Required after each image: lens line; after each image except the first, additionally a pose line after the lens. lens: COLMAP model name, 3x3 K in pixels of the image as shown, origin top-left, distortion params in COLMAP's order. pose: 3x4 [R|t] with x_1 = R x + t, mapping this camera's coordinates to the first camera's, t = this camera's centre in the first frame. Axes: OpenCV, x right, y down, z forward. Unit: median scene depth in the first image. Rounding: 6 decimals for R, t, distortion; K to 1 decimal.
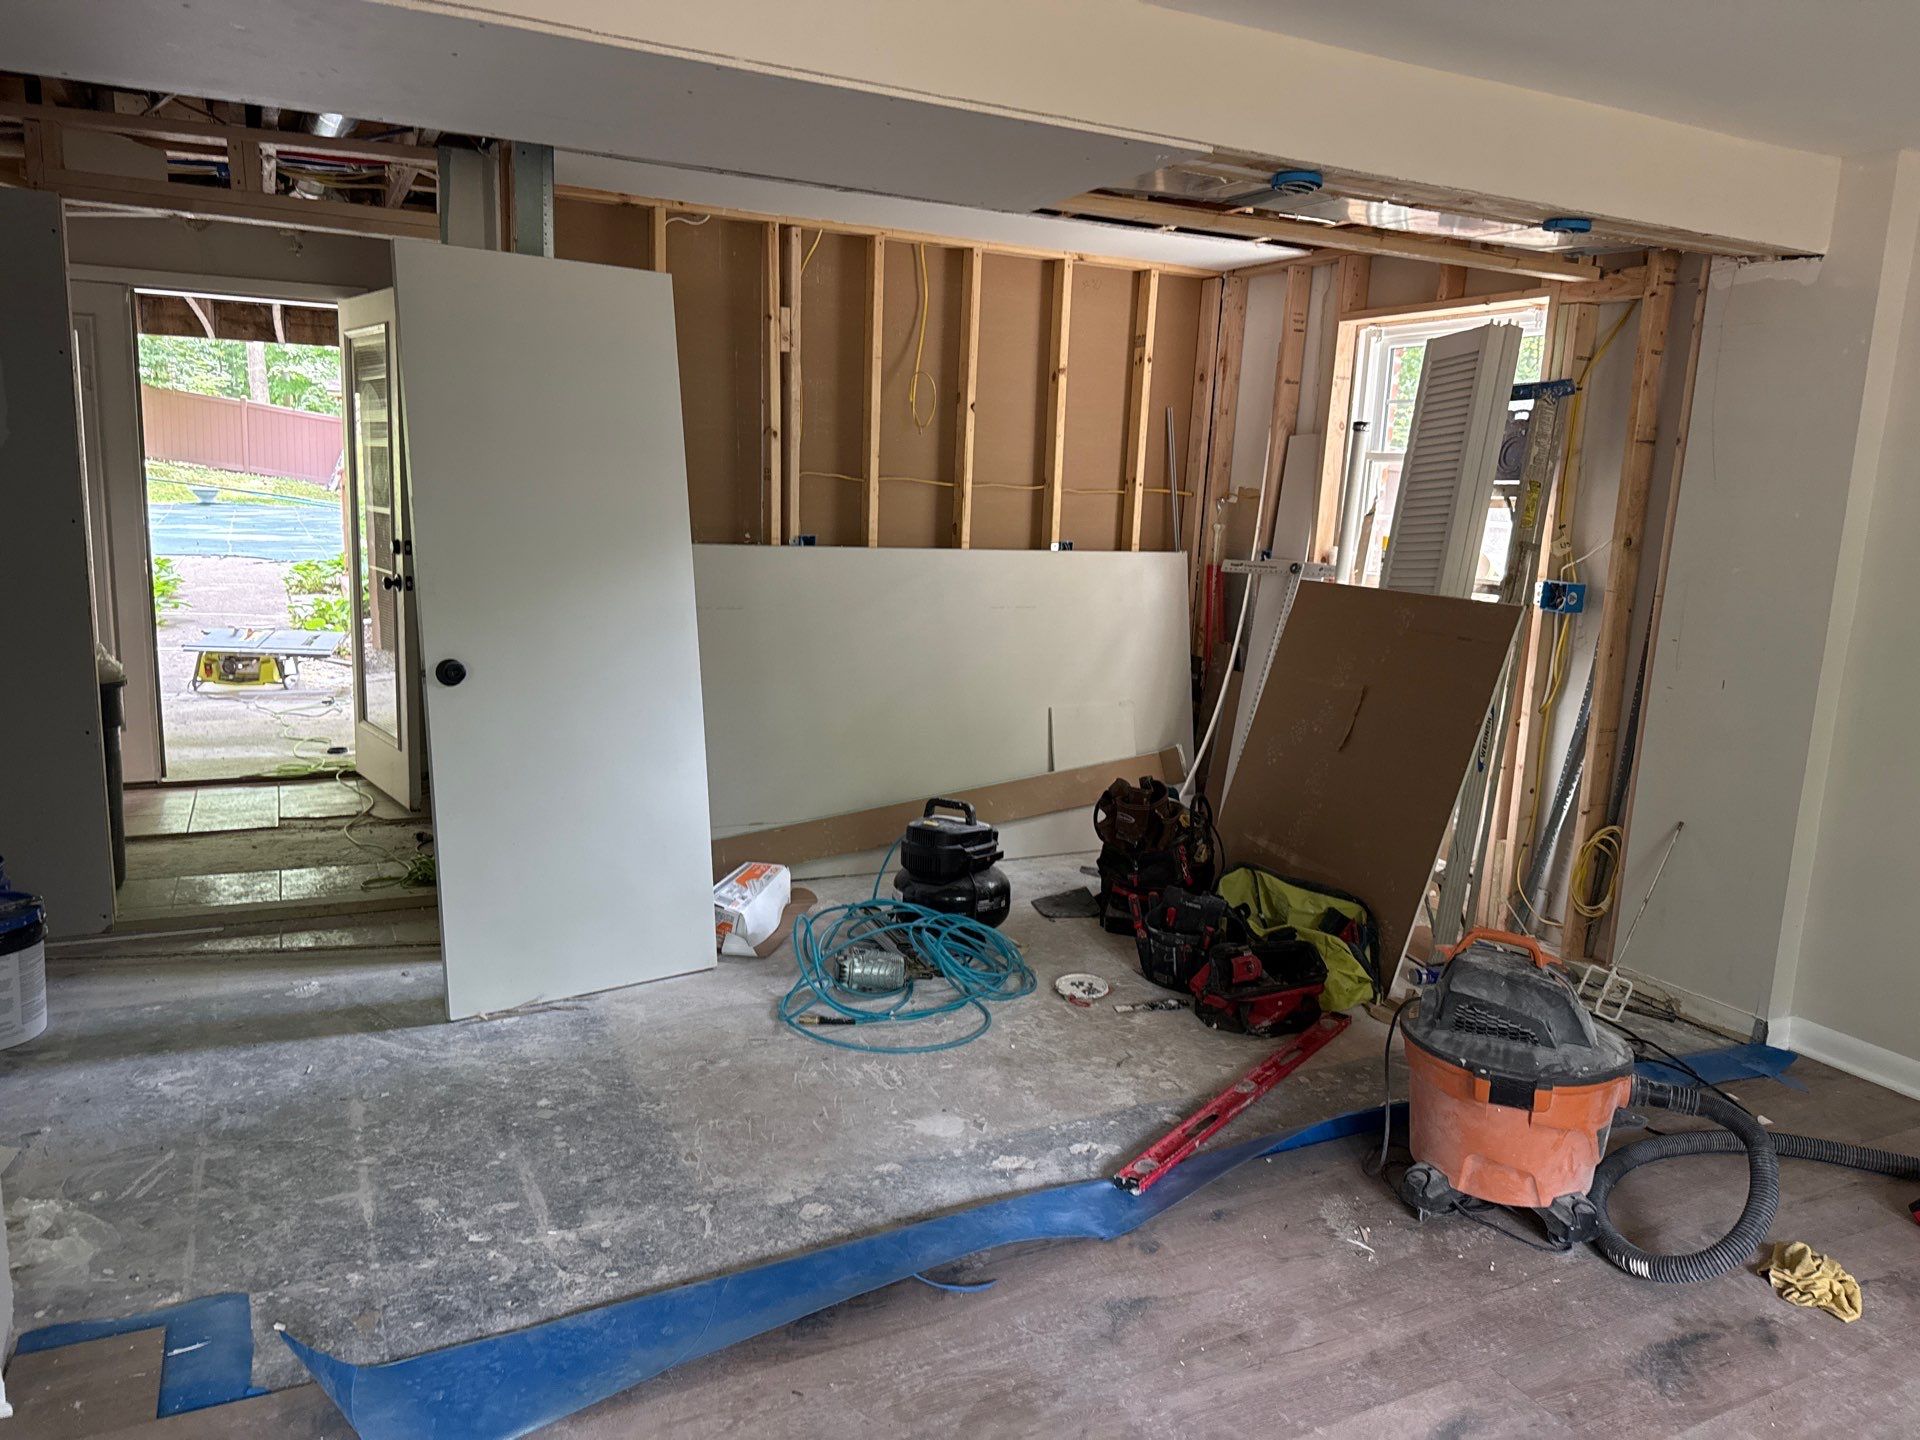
lens RADIAL K [[1334.0, 0, 960.0], [0, 1334.0, 720.0], [0, 0, 1]] dist [-0.004074, -0.009717]
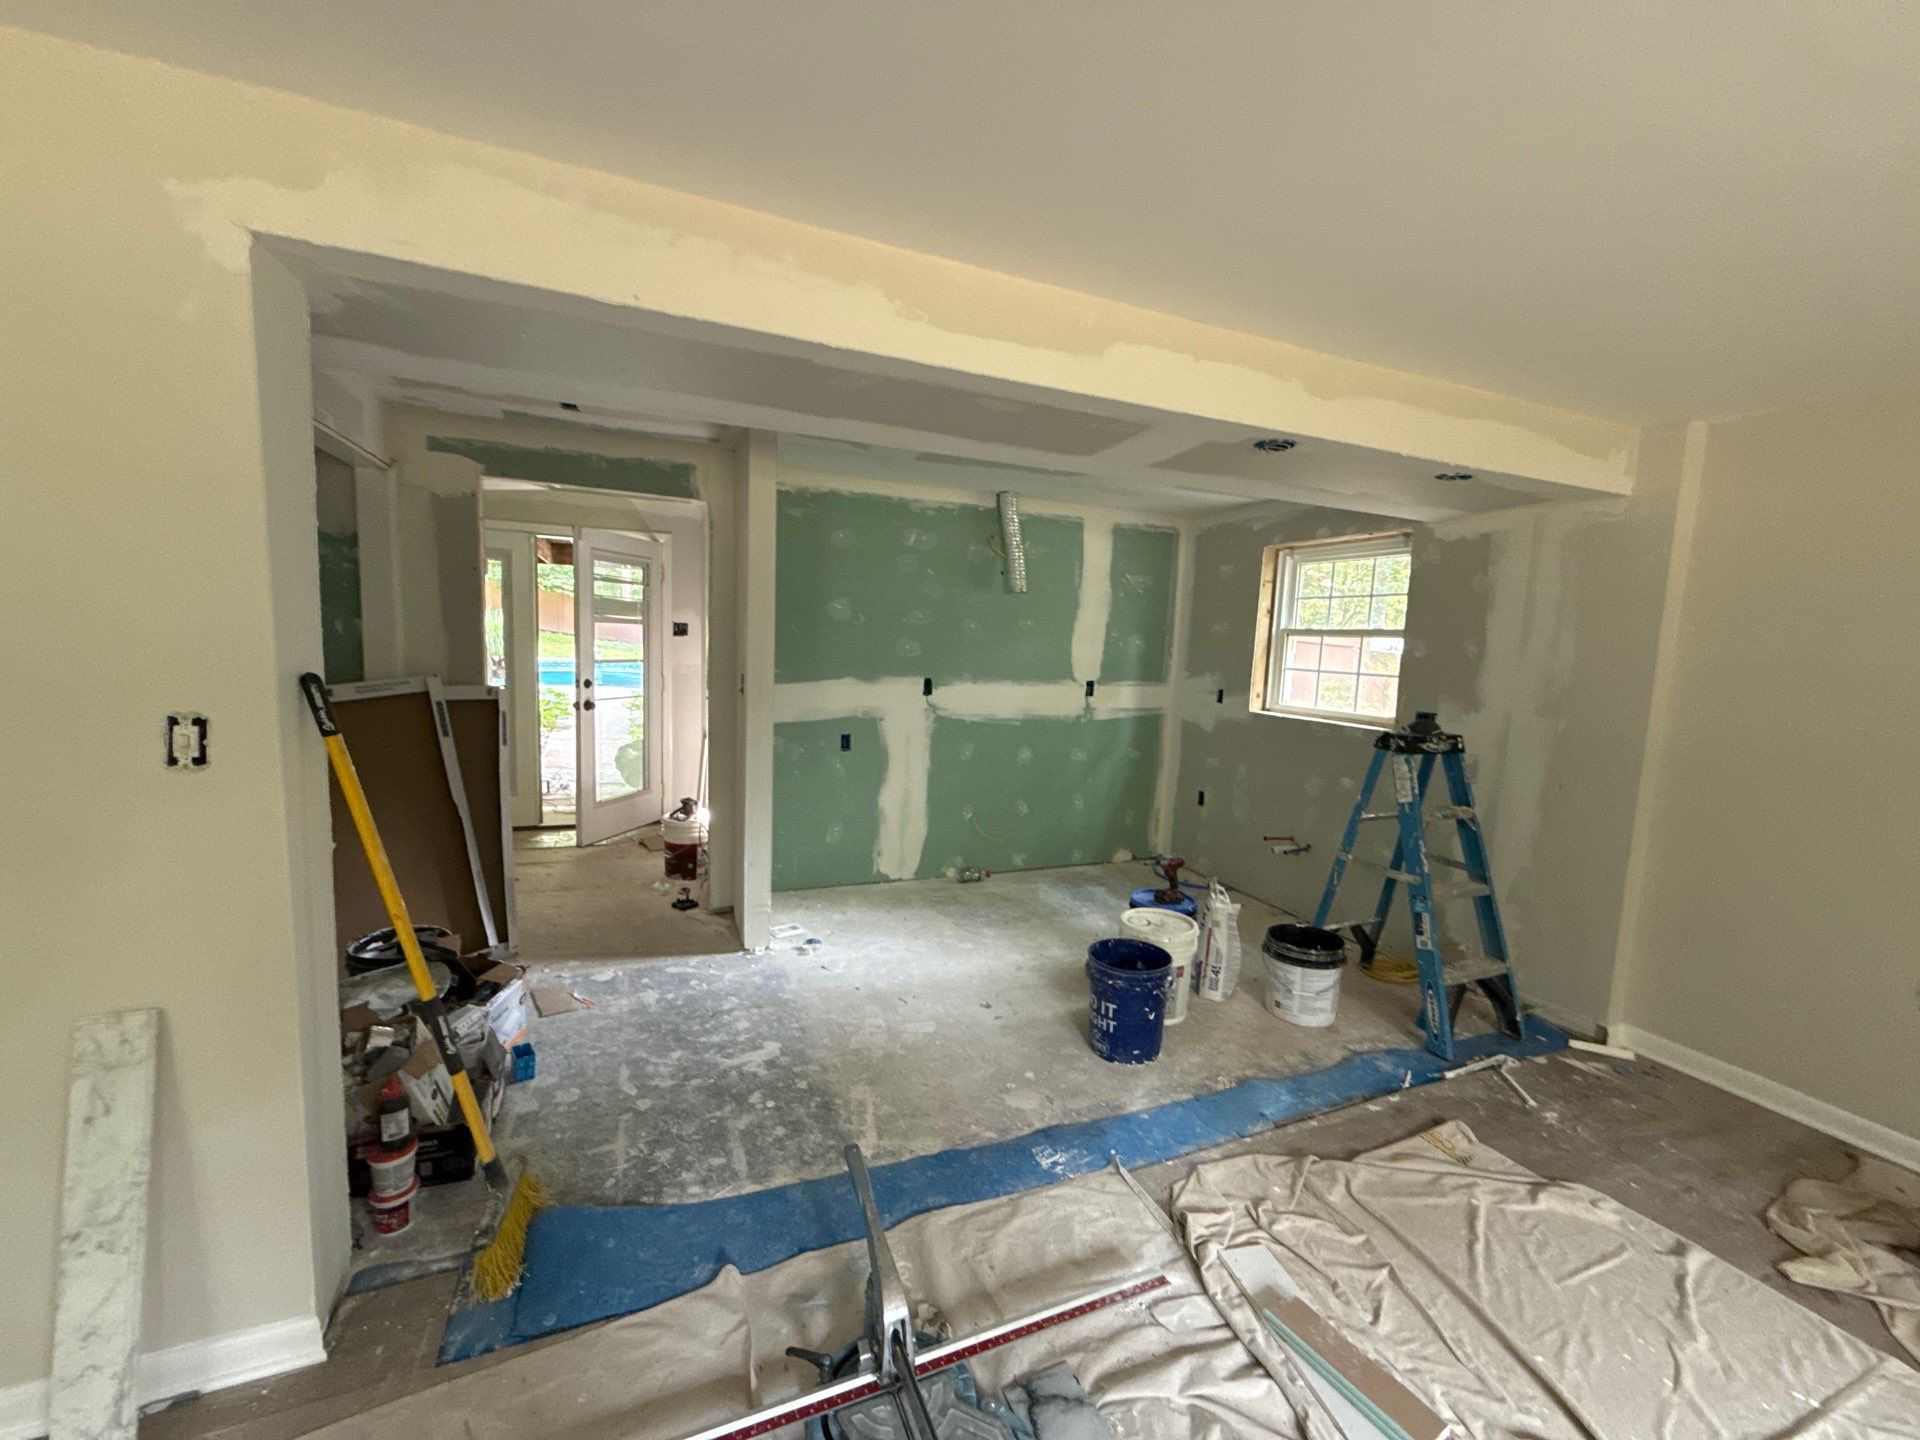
lens RADIAL K [[753.8, 0, 947.5], [0, 753.8, 717.3], [0, 0, 1]] dist [0.001579, 0.000224]
pose [[0.996877, 0.005996, -0.078745, -0.021407], [-0.012320, 0.996713, -0.080067, -0.022347], [0.078007, 0.080787, 0.993674, 0.104239]]
